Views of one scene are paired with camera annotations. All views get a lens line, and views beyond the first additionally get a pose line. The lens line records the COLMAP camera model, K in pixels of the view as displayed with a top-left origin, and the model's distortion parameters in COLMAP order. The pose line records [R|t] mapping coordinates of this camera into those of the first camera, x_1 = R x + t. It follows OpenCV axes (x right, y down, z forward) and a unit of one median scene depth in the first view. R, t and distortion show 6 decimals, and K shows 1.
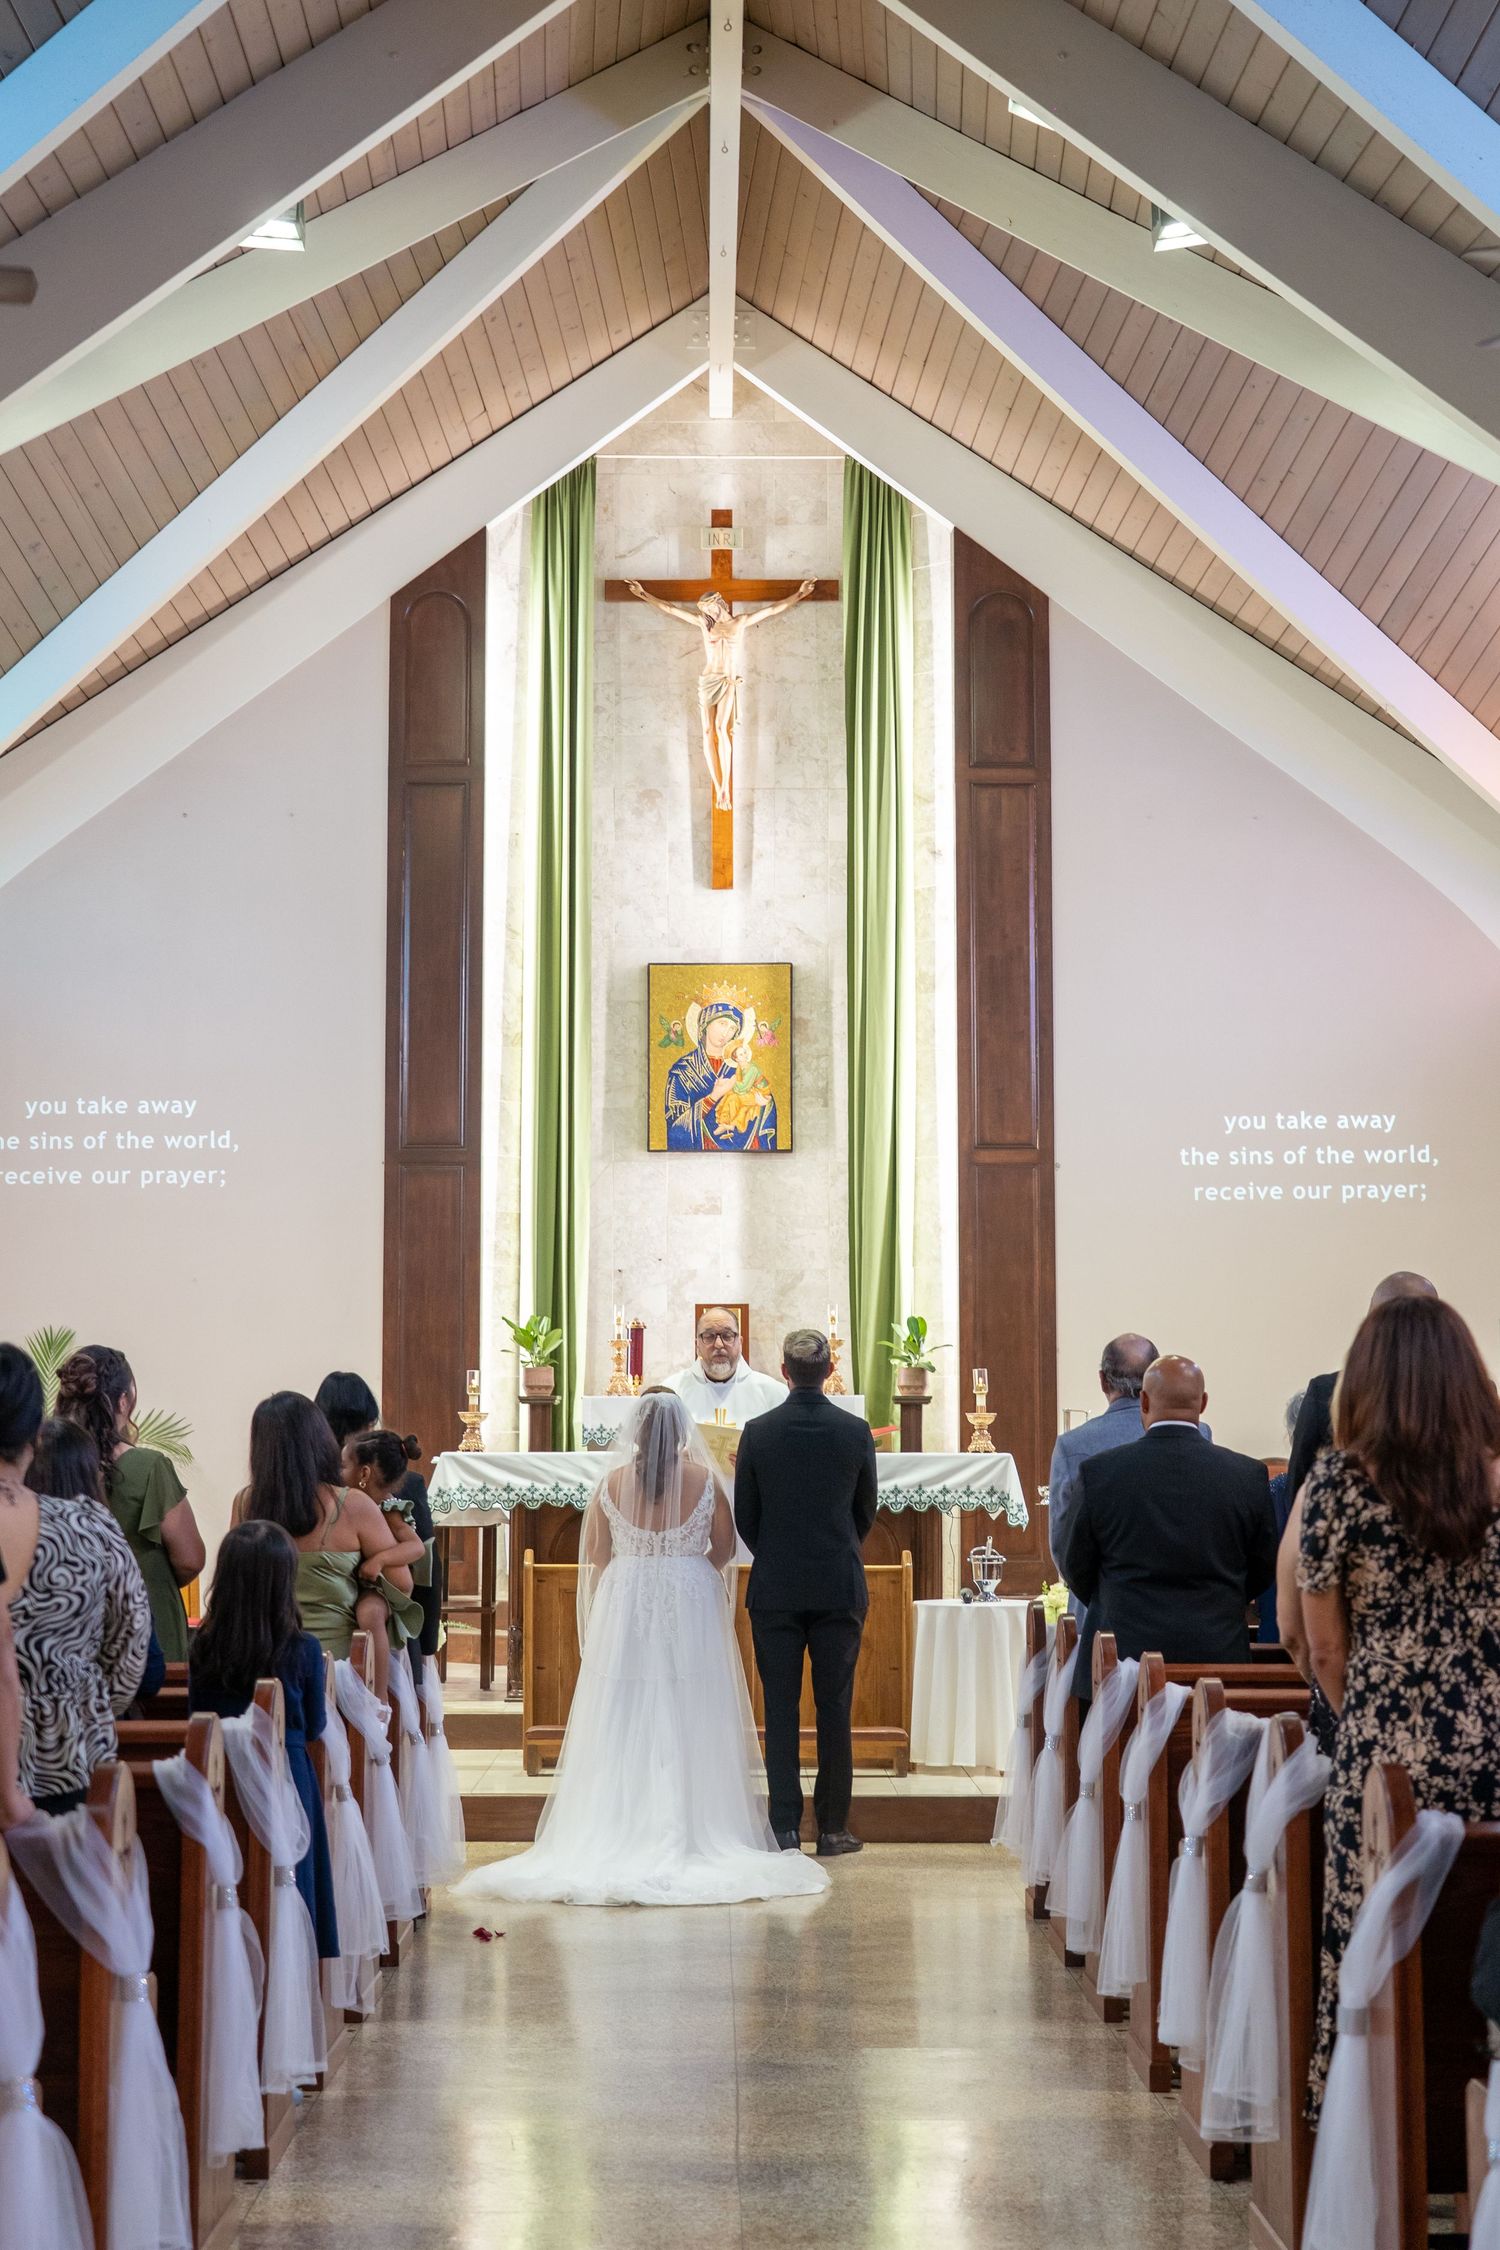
lens RADIAL K [[3895.0, 0, 725.9], [0, 3895.0, 1100.4], [0, 0, 1]] dist [0.037578, 0.000000]
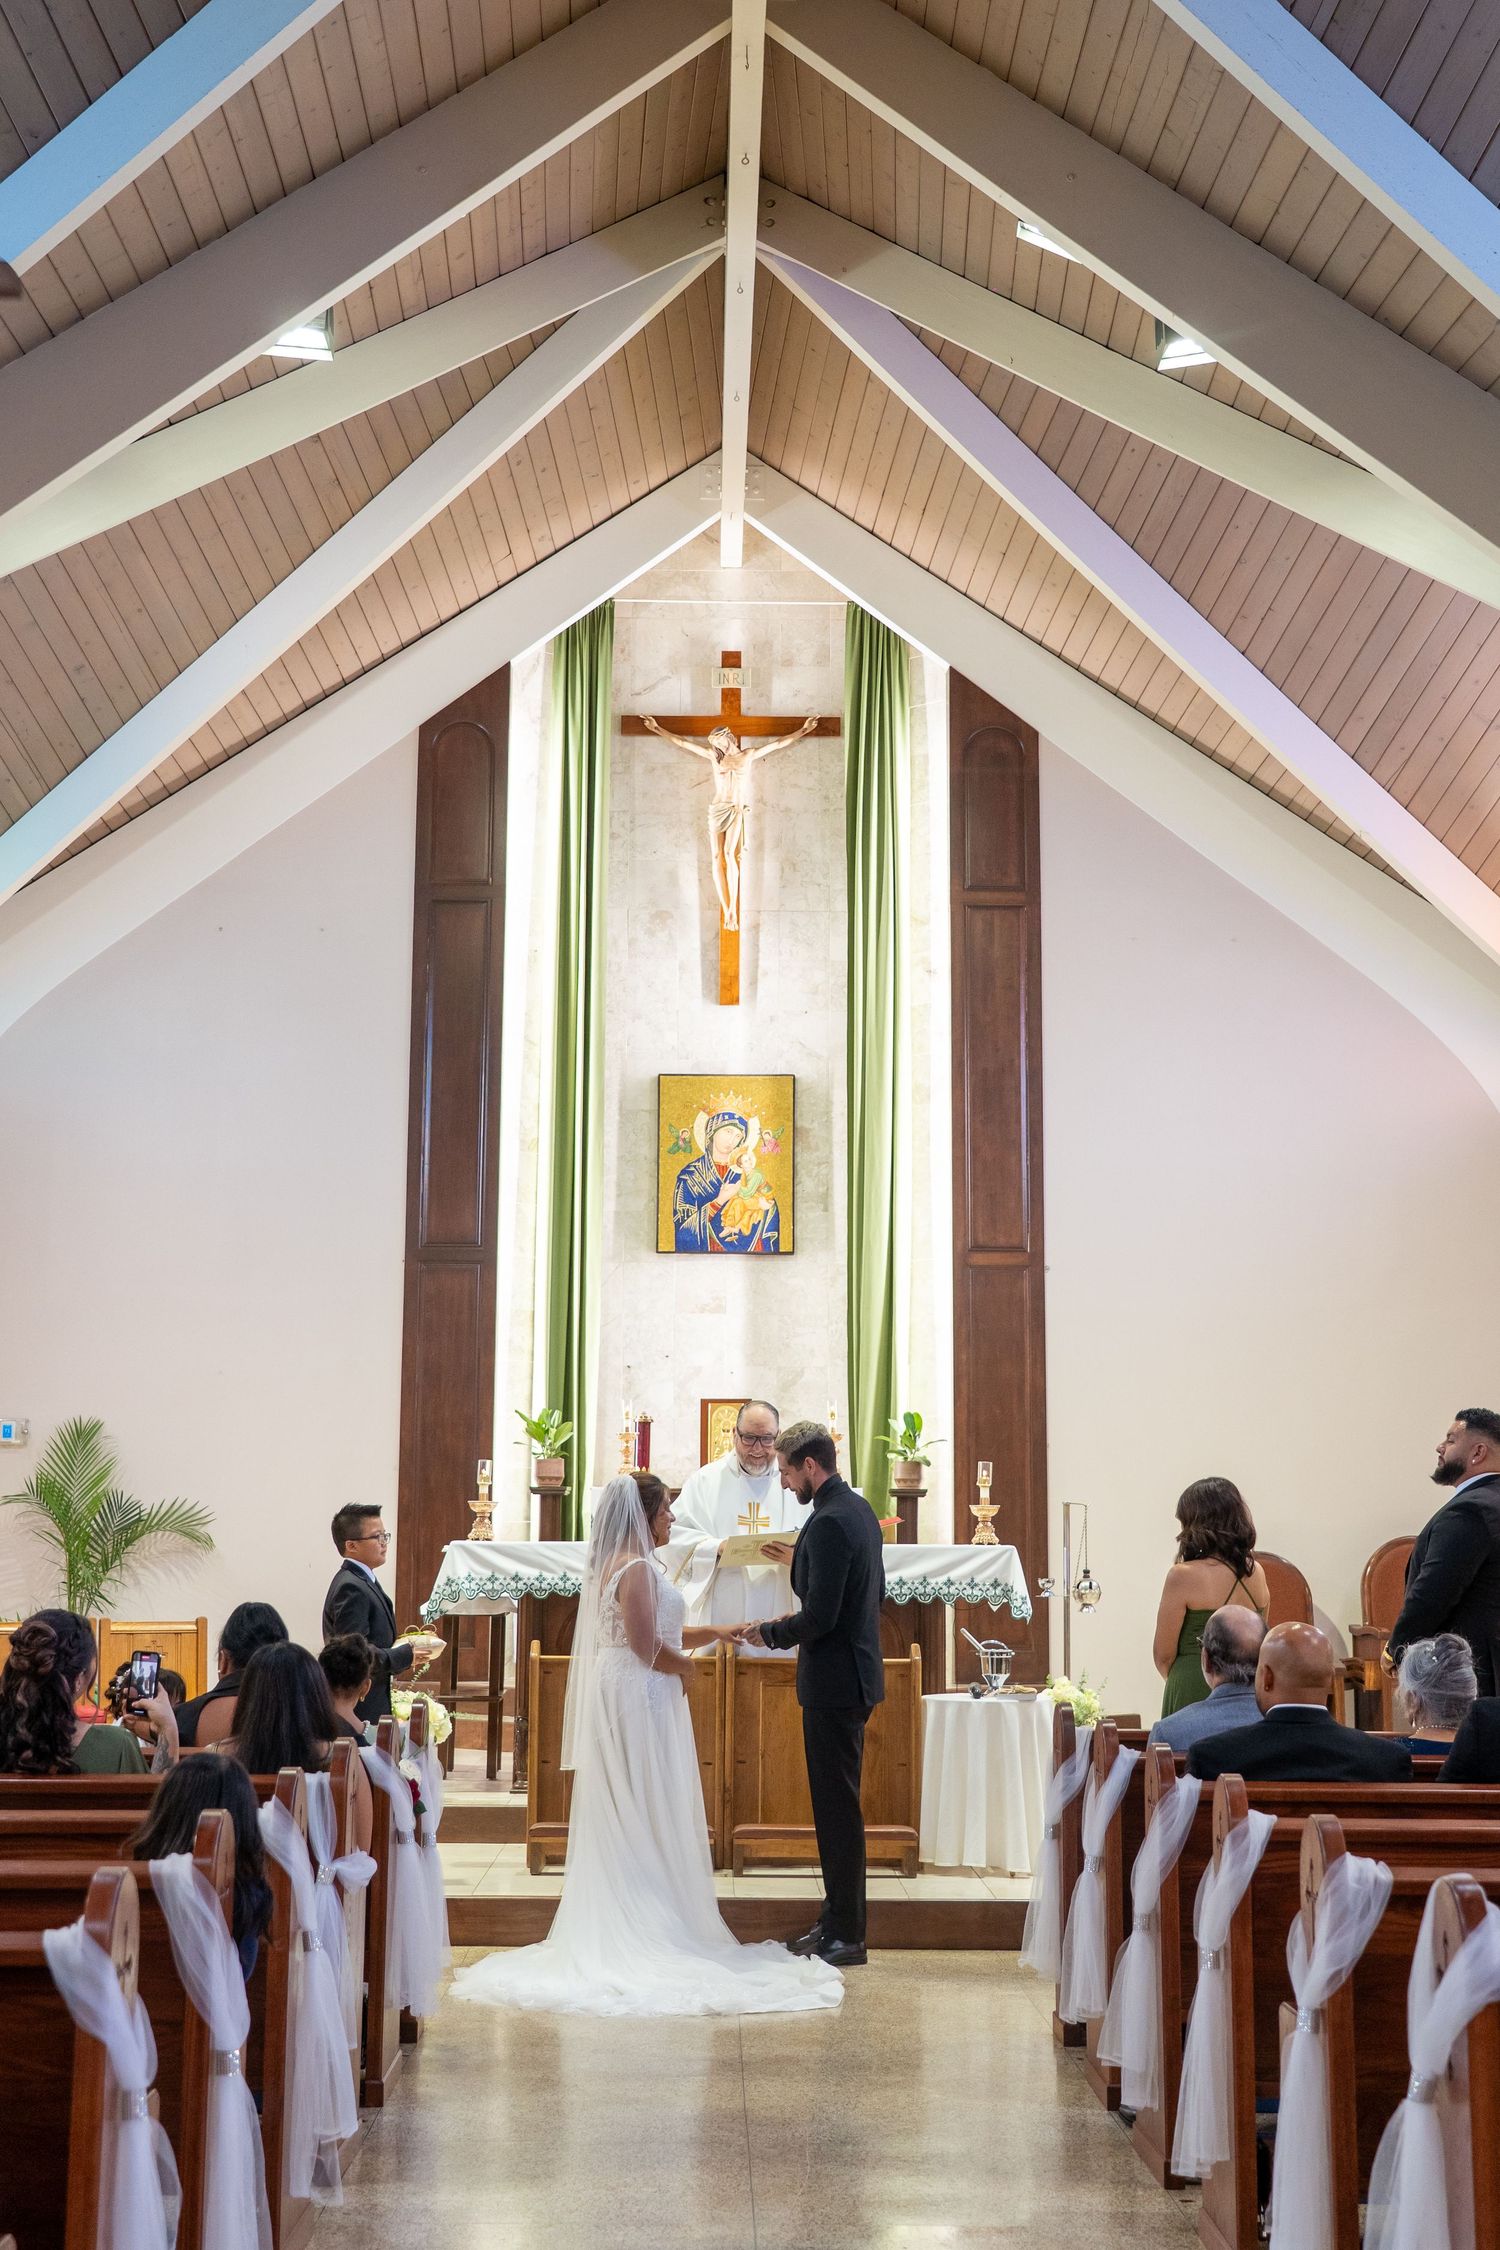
lens RADIAL K [[3281.6, 0, 754.9], [0, 3281.6, 988.3], [0, 0, 1]] dist [0.054031, 0.000000]
pose [[0.999906, 0.008142, 0.010992, -0.003826], [-0.007272, 0.997002, -0.077036, 0.010050], [-0.011586, 0.076949, 0.996968, 0.110799]]
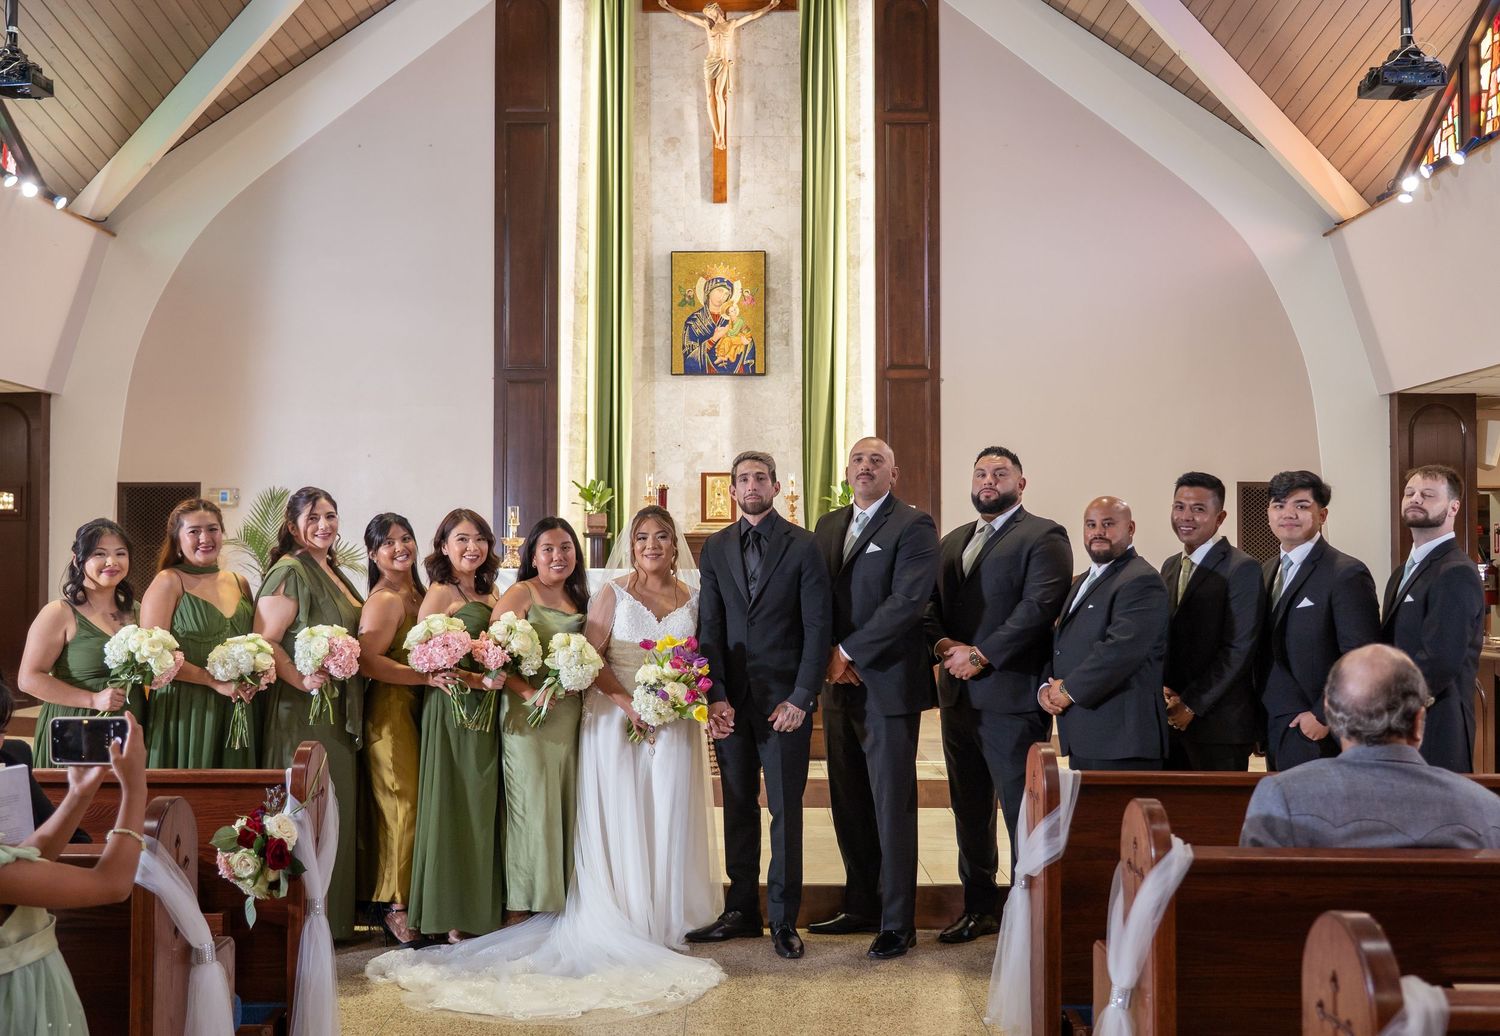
lens RADIAL K [[1484.0, 0, 727.0], [0, 1484.0, 537.2], [0, 0, 1]] dist [0.014053, 0.000000]
pose [[0.999892, 0.000481, -0.014720, 0.010577], [0.000500, 0.997784, 0.066536, 0.038078], [0.014720, -0.066536, 0.997675, 0.413993]]
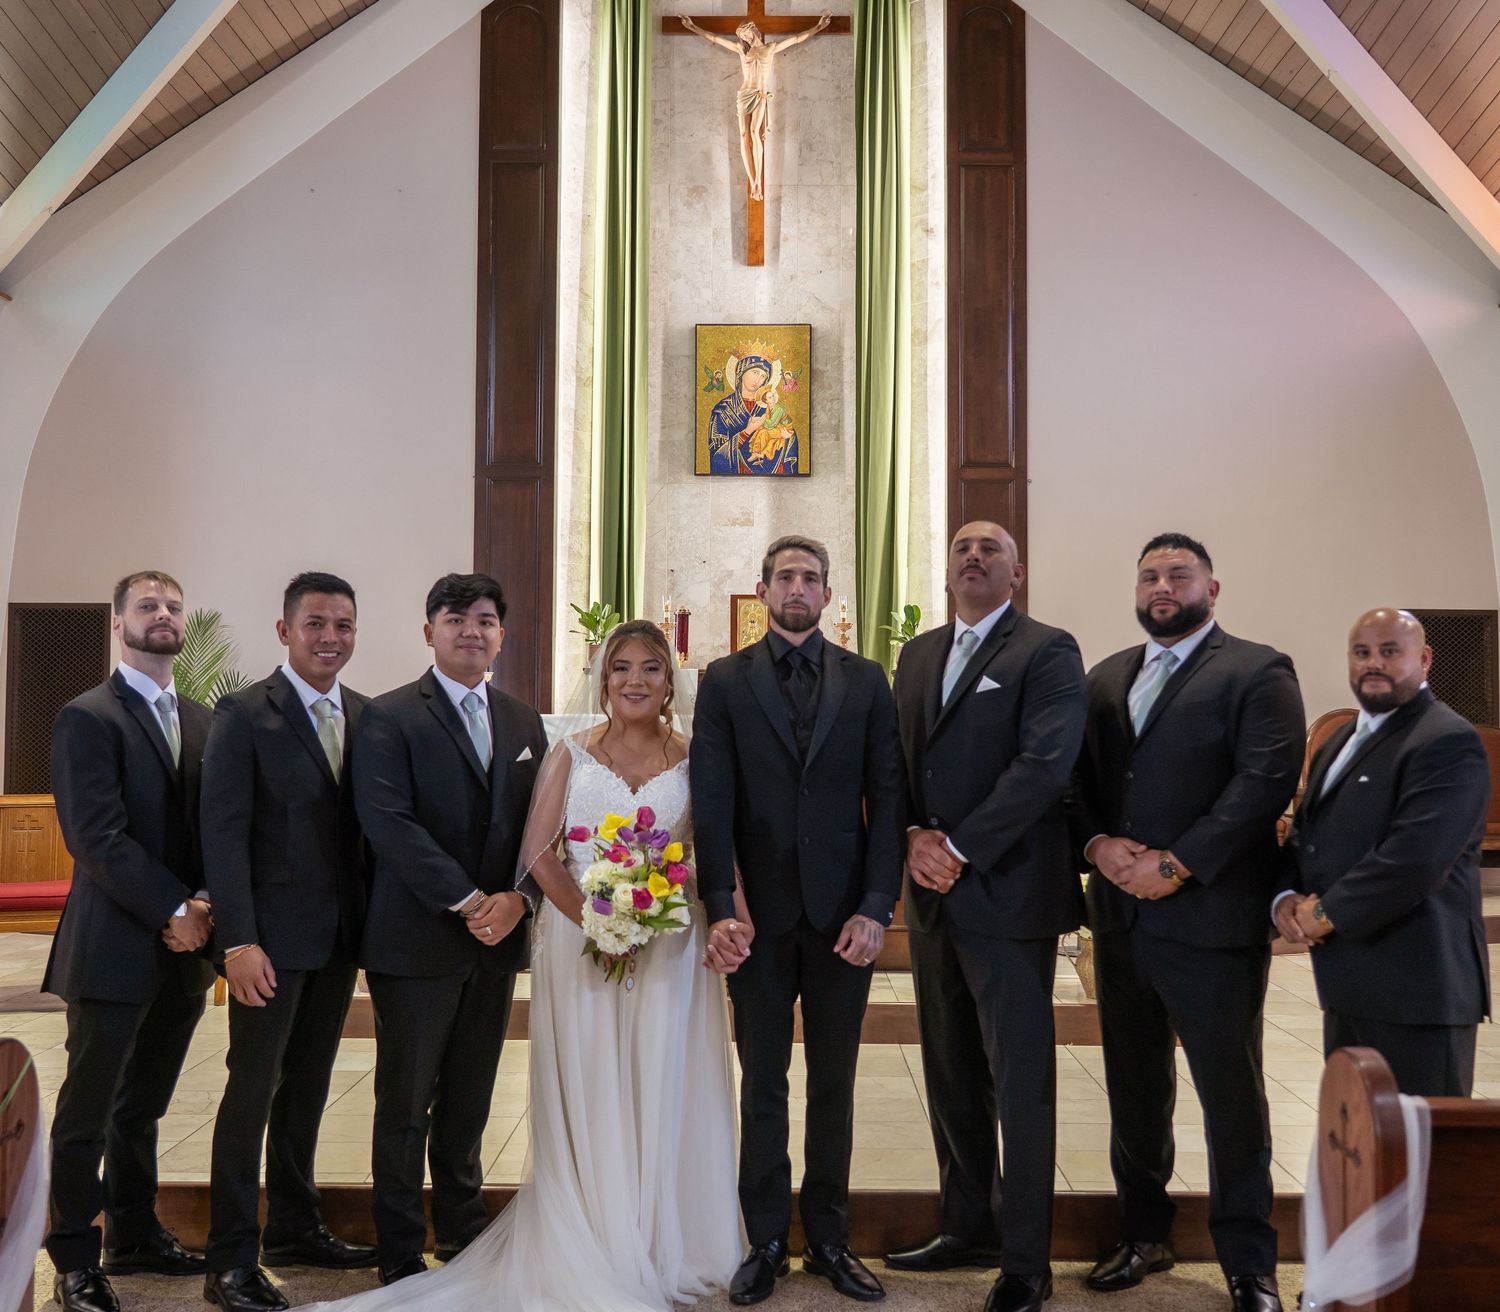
lens RADIAL K [[1580.6, 0, 763.4], [0, 1580.6, 643.6], [0, 0, 1]] dist [0.004262, 0.000000]
pose [[0.999906, 0.004757, -0.012891, 0.008752], [-0.004170, 0.998971, 0.045159, 0.044190], [0.013092, -0.045101, 0.998897, 0.492848]]
